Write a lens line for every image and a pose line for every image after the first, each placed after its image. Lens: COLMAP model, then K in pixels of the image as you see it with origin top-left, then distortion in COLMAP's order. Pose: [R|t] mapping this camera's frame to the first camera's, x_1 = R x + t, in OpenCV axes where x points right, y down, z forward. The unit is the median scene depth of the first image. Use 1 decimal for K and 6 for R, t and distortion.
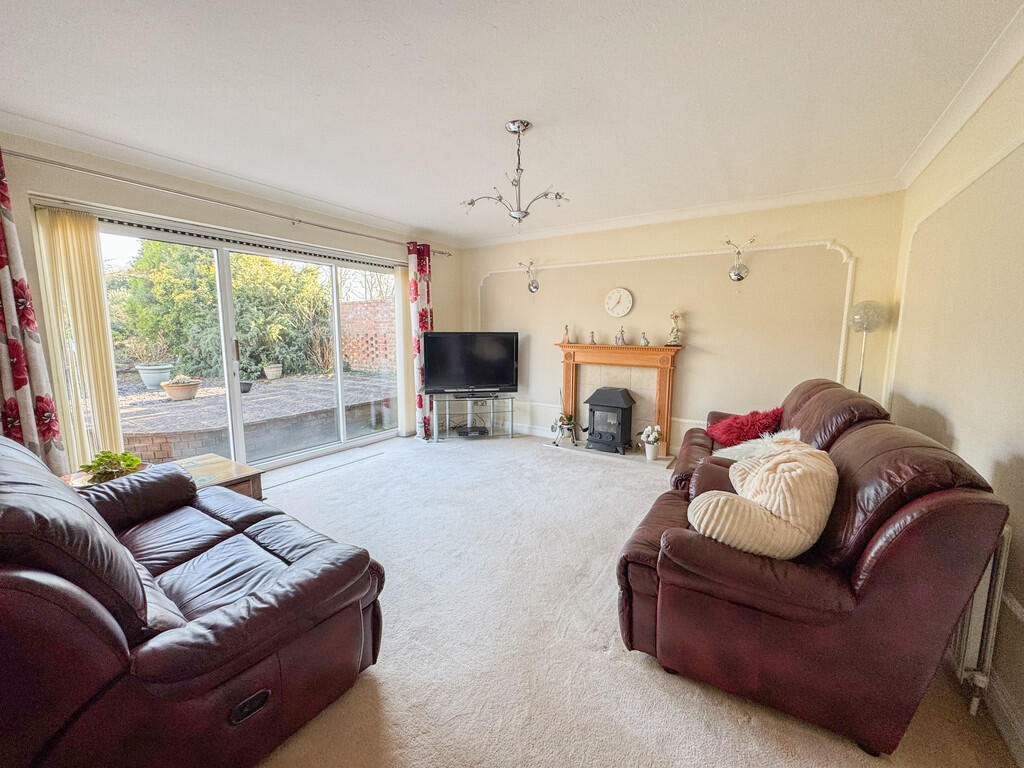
lens RADIAL K [[415.1, 0, 515.1], [0, 415.1, 385.7], [0, 0, 1]] dist [-0.002266, 0.001290]
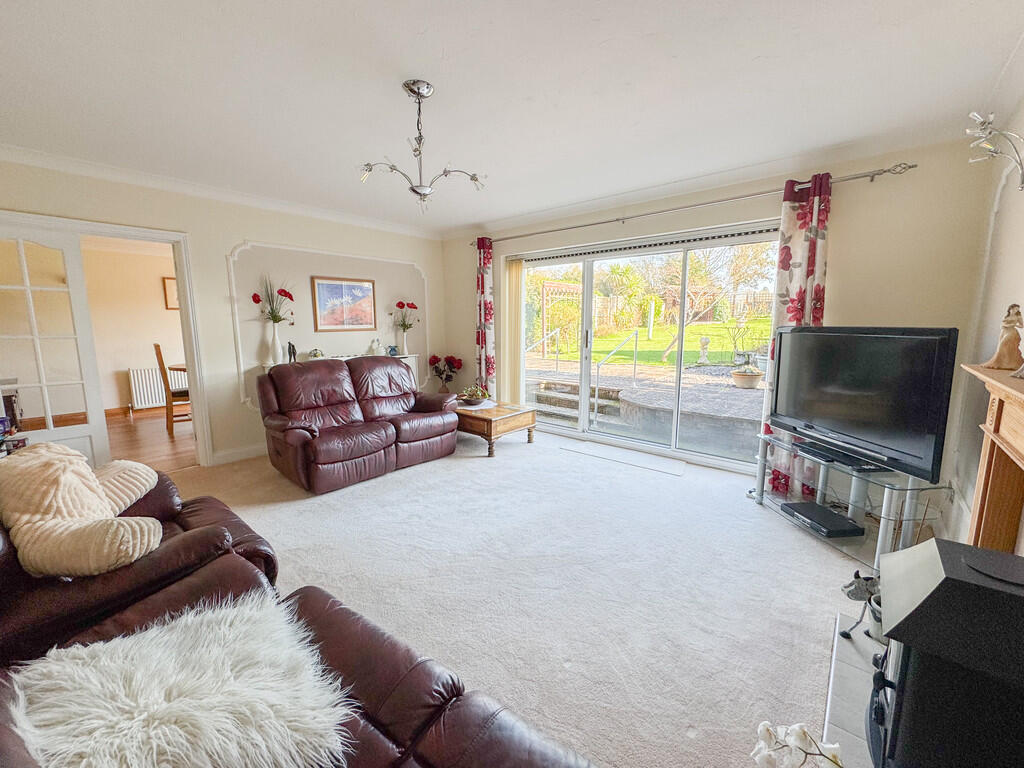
lens RADIAL K [[415.1, 0, 515.7], [0, 415.1, 381.5], [0, 0, 1]] dist [-0.002266, 0.001290]
pose [[-0.130527, 0.132882, -0.982499, 0.484496], [-0.131718, 0.979869, 0.150025, -0.094828], [0.982656, 0.148995, -0.110396, 0.740858]]
